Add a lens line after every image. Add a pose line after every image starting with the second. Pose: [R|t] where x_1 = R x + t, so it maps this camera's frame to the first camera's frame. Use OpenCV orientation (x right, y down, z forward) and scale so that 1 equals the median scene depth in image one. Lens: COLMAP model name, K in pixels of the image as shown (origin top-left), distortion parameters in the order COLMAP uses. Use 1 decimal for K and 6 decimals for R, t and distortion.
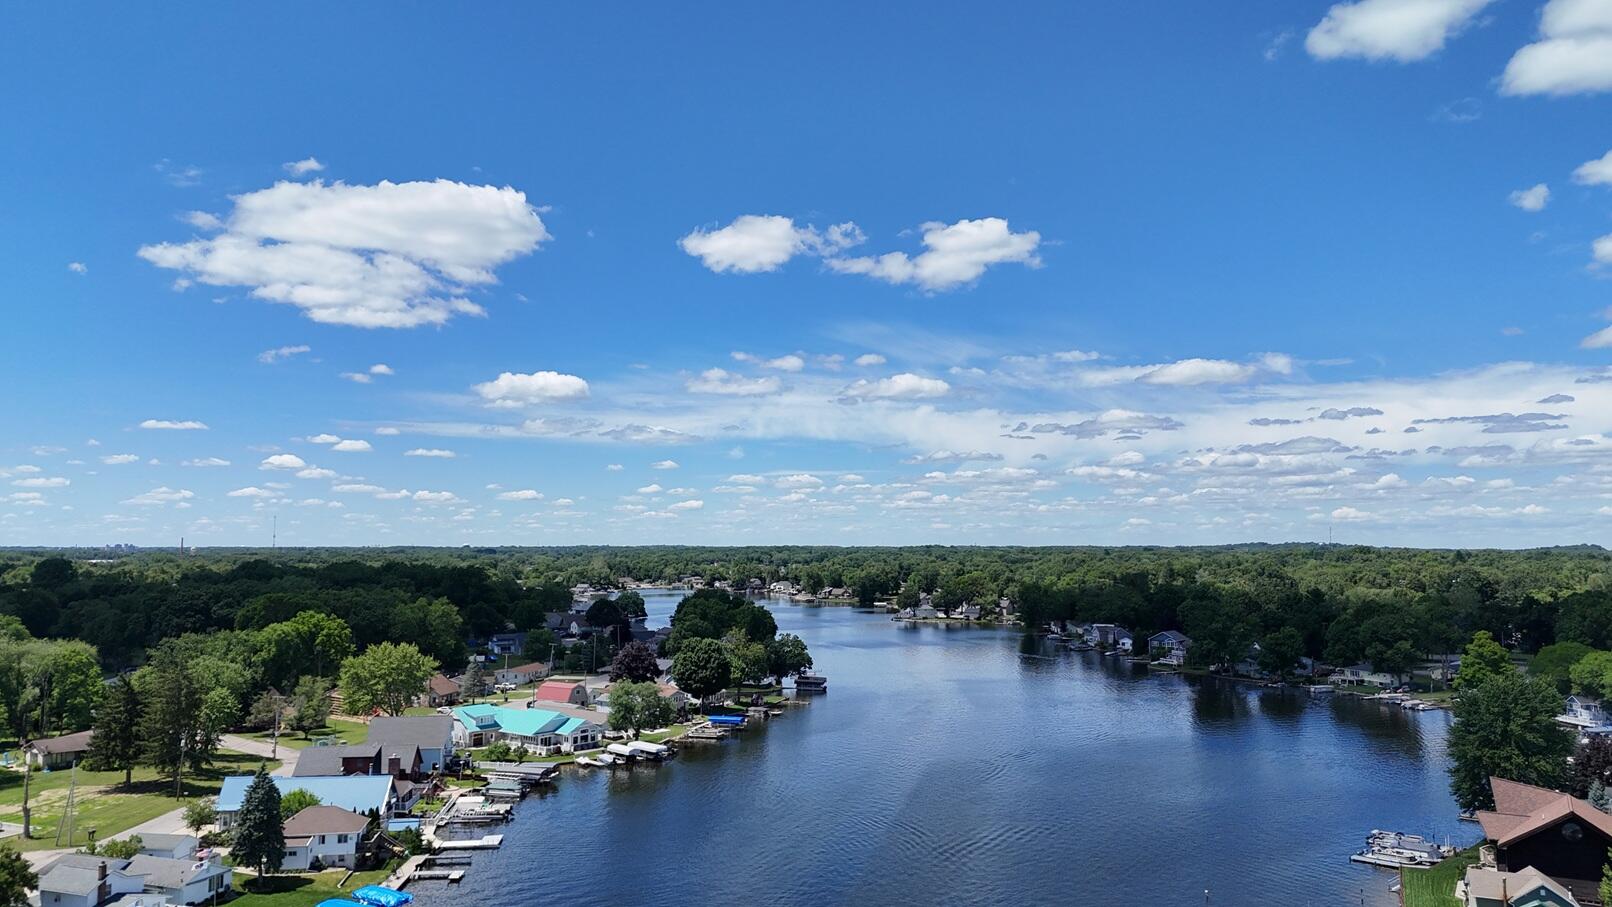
lens RADIAL K [[1178.2, 0, 806.0], [0, 1178.2, 453.5], [0, 0, 1]] dist [0.091497, -0.100740]
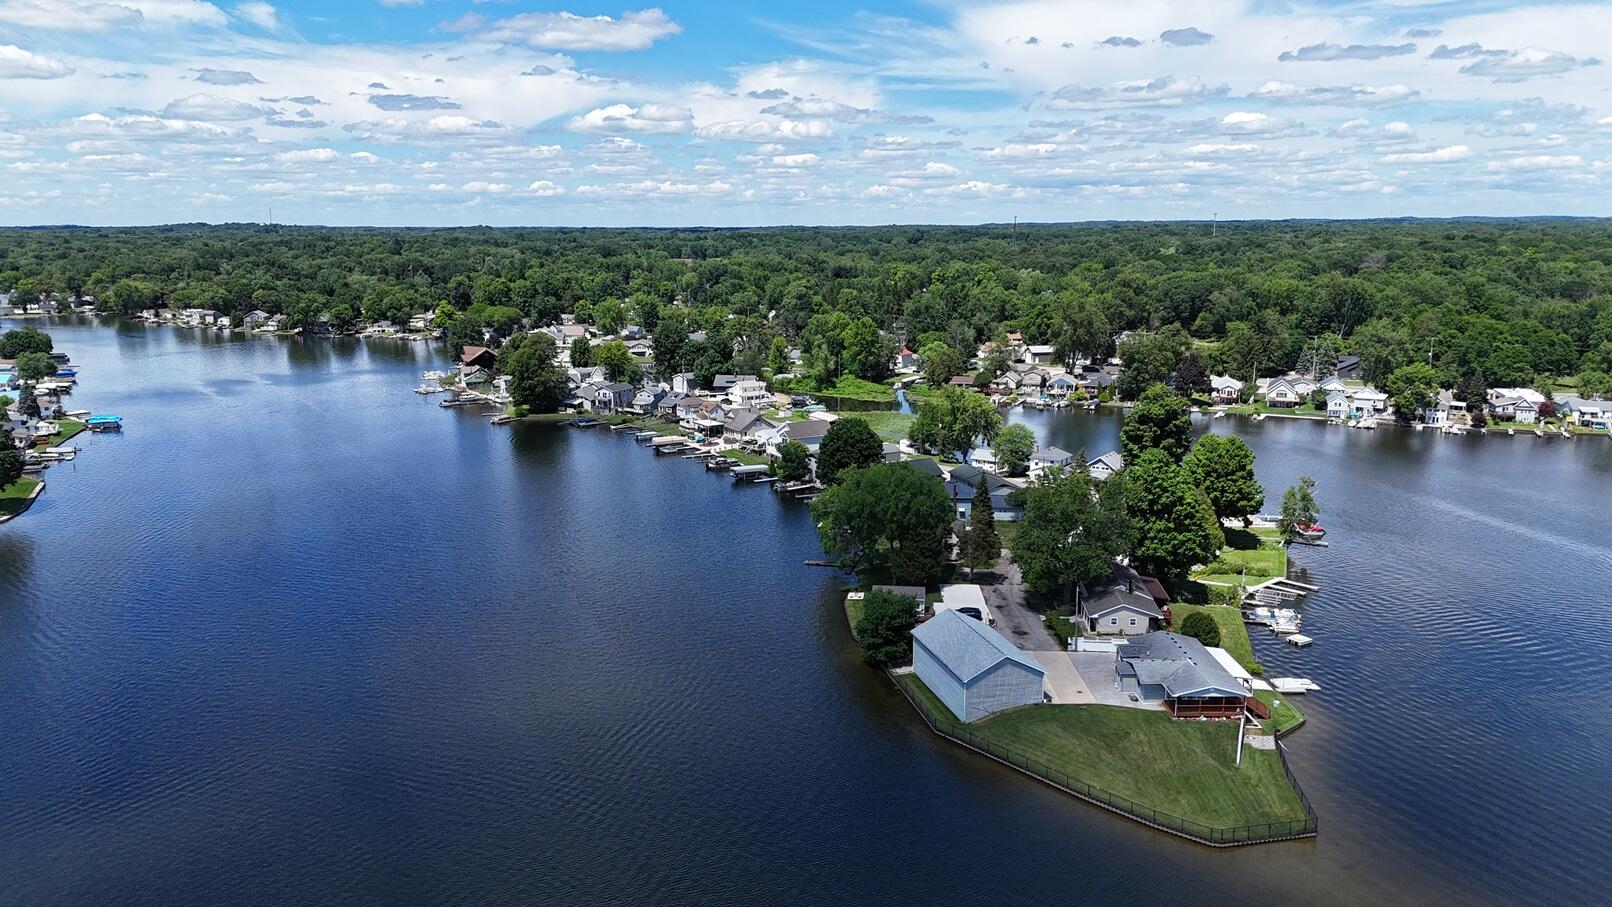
lens RADIAL K [[1178.2, 0, 806.0], [0, 1178.2, 453.5], [0, 0, 1]] dist [0.091497, -0.100740]
pose [[0.673938, -0.150620, 0.723271, -0.410905], [-0.045488, 0.968680, 0.244111, -0.093588], [-0.737386, -0.197416, 0.645979, -0.634670]]
